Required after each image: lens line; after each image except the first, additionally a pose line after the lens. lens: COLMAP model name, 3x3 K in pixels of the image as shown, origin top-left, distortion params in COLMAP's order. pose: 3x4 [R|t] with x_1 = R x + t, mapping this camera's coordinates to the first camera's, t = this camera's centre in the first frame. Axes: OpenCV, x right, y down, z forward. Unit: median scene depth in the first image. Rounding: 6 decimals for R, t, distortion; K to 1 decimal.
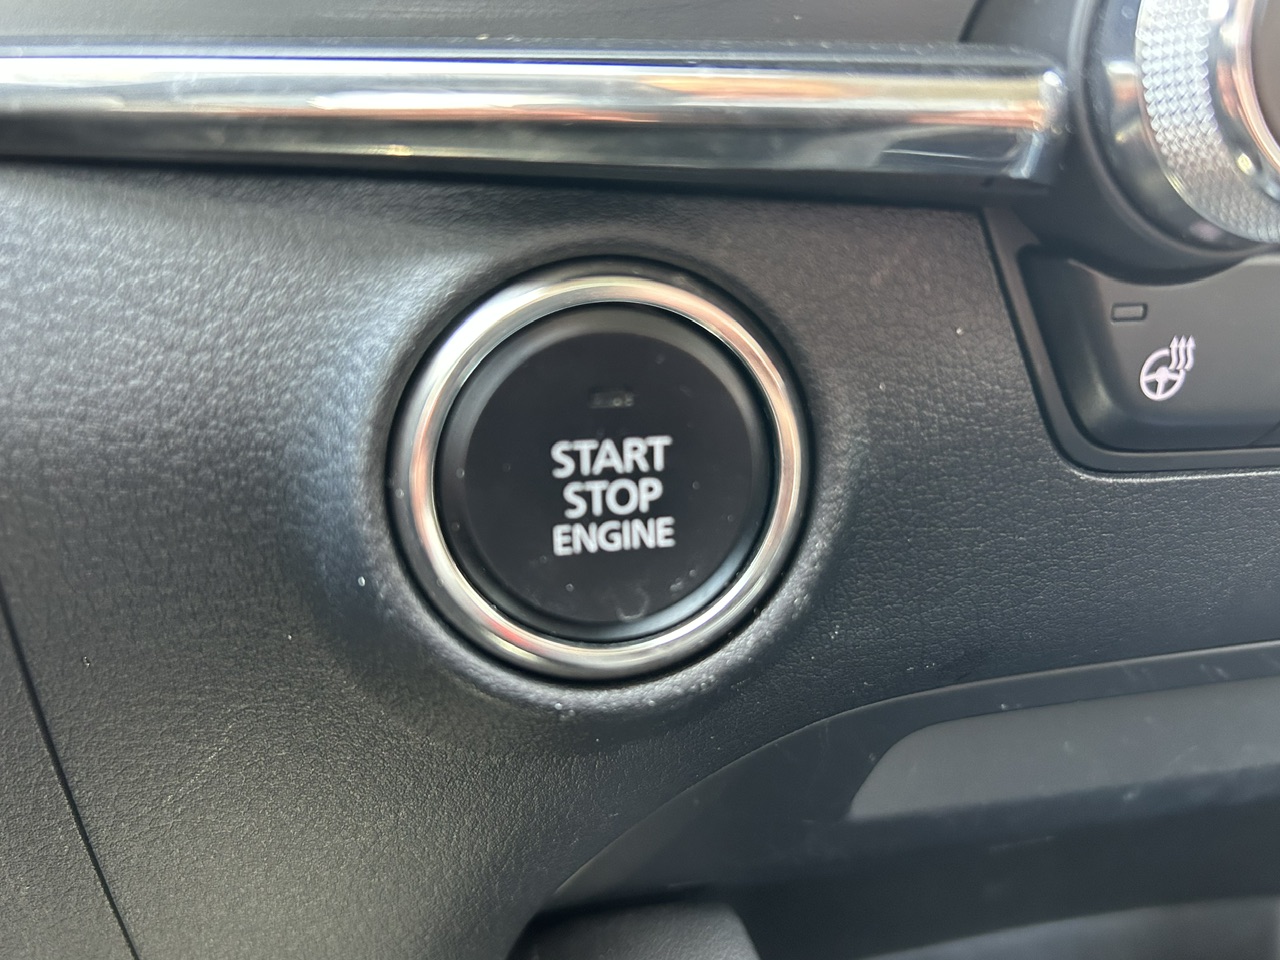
lens RADIAL K [[1102.9, 0, 643.9], [0, 1102.9, 472.4], [0, 0, 1]] dist [-0.008133, -0.005742]
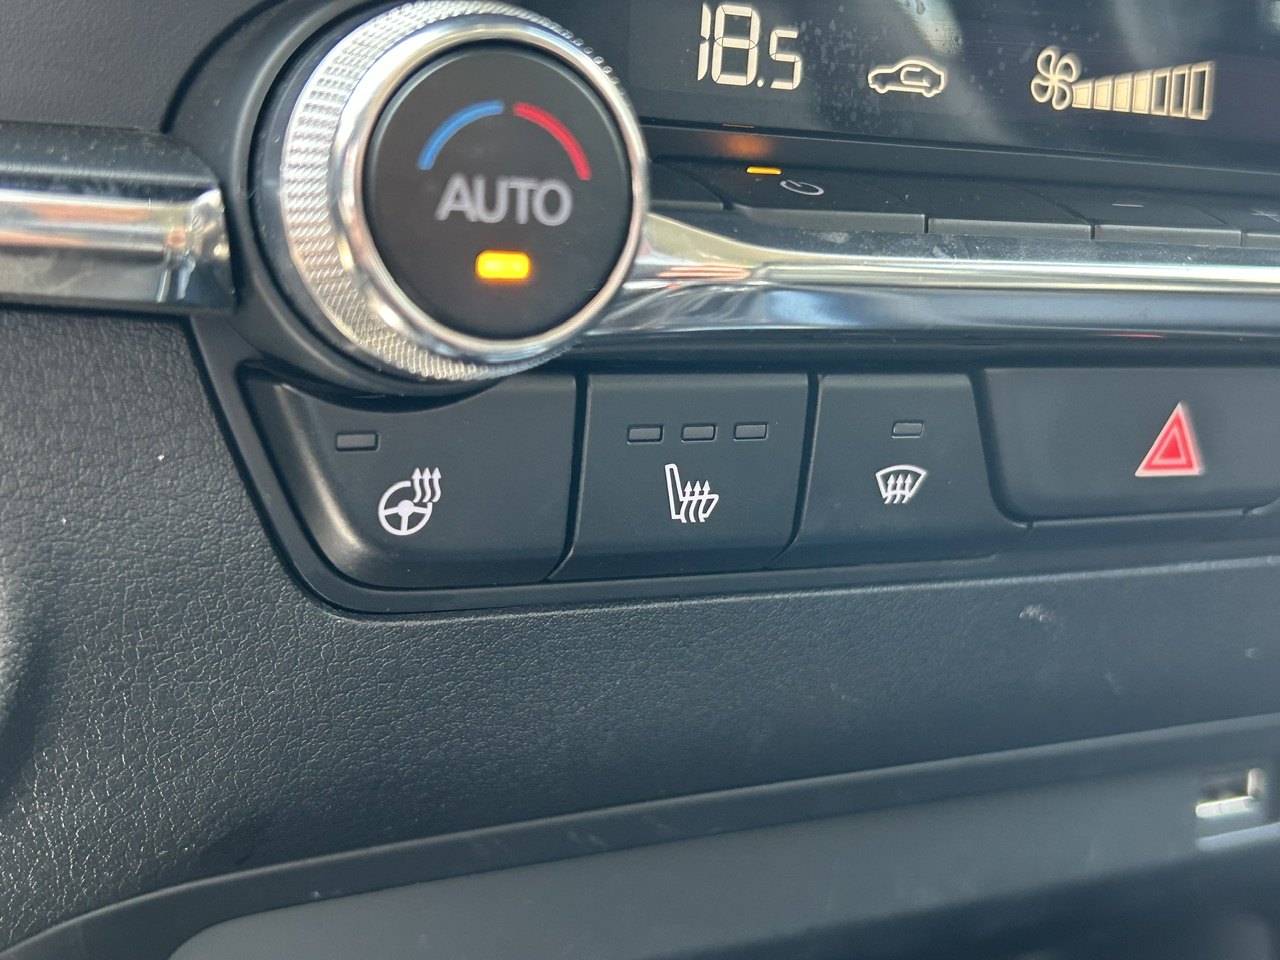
lens RADIAL K [[1703.8, 0, 635.3], [0, 1703.8, 485.8], [0, 0, 1]] dist [0.115608, 0.000000]
pose [[0.966841, 0.014181, 0.254987, 0.290832], [-0.004340, 0.999225, -0.039118, -0.052369], [-0.255344, 0.036714, 0.966153, -0.387204]]
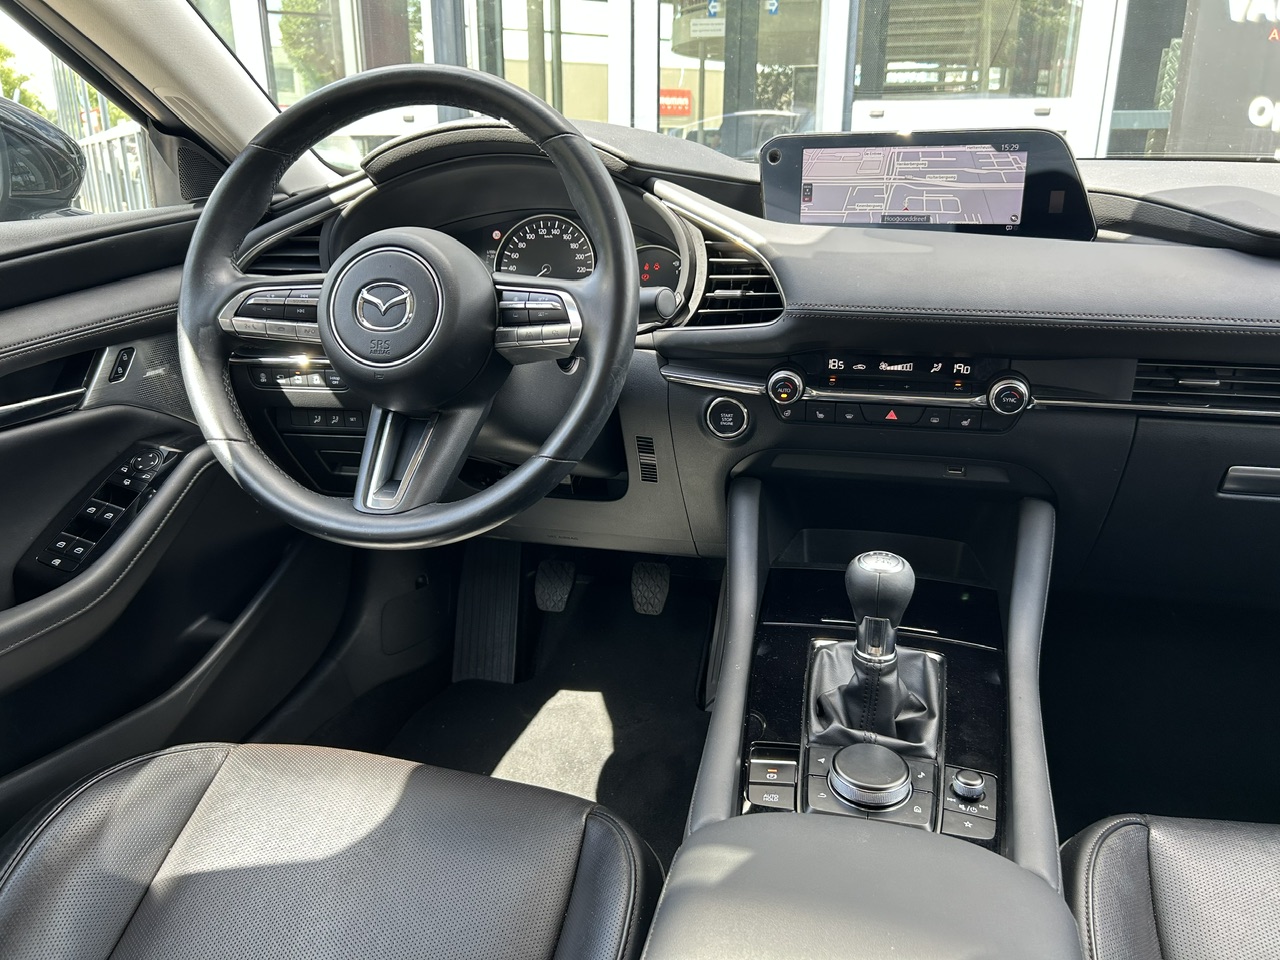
lens RADIAL K [[974.4, 0, 641.0], [0, 974.4, 482.6], [0, 0, 1]] dist [0.037598, -0.021489]
pose [[0.881869, 0.161888, -0.442831, 2.976146], [-0.081699, 0.977467, 0.194639, -0.968876], [0.464362, -0.135467, 0.875223, -6.464538]]
